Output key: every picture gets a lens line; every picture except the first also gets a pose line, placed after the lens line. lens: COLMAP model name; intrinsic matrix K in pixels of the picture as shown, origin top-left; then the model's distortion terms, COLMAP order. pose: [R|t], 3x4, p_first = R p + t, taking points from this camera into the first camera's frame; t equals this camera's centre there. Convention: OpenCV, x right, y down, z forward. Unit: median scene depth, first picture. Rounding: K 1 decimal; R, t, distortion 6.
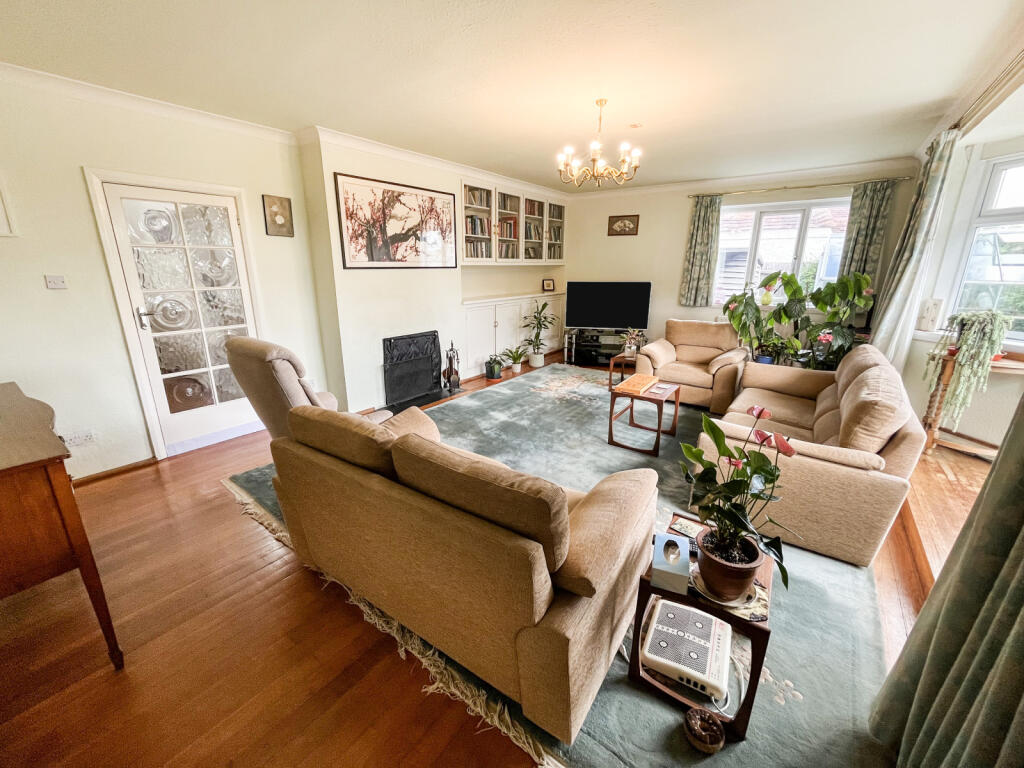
lens RADIAL K [[415.5, 0, 506.5], [0, 415.5, 386.4], [0, 0, 1]] dist [-0.002876, -0.000270]
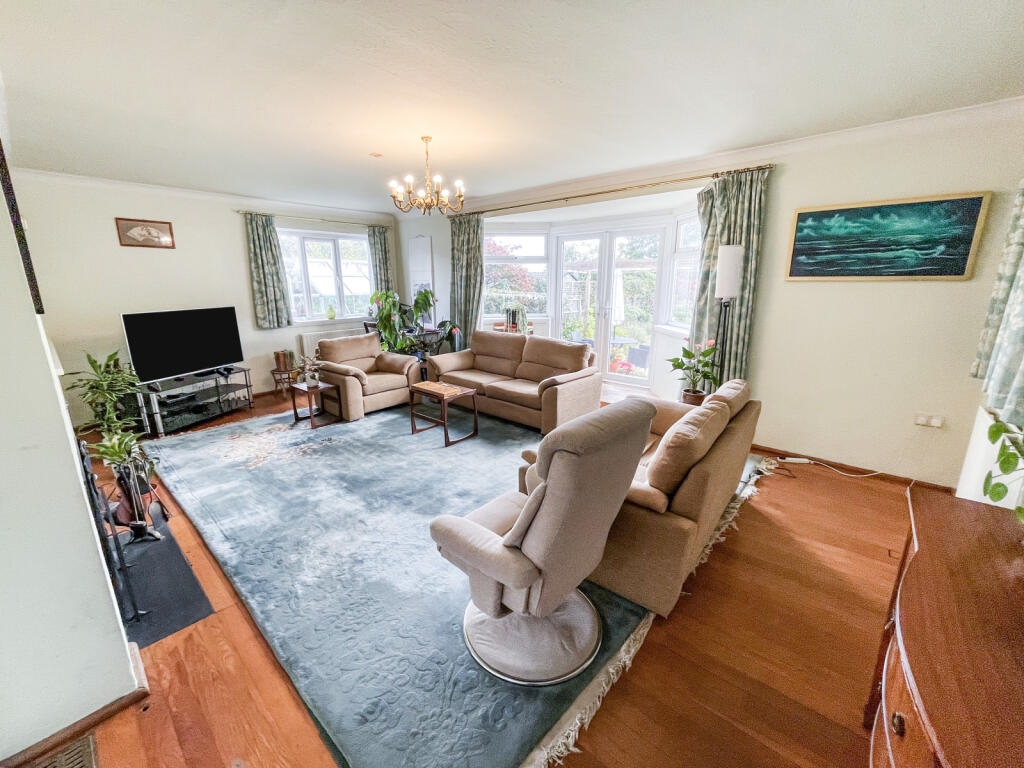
lens RADIAL K [[415.5, 0, 507.2], [0, 415.5, 377.6], [0, 0, 1]] dist [-0.002876, -0.000270]
pose [[0.081493, -0.229189, 0.969965, -0.539163], [0.288707, 0.936905, 0.197121, -0.142894], [-0.953943, 0.263972, 0.142520, 0.457722]]
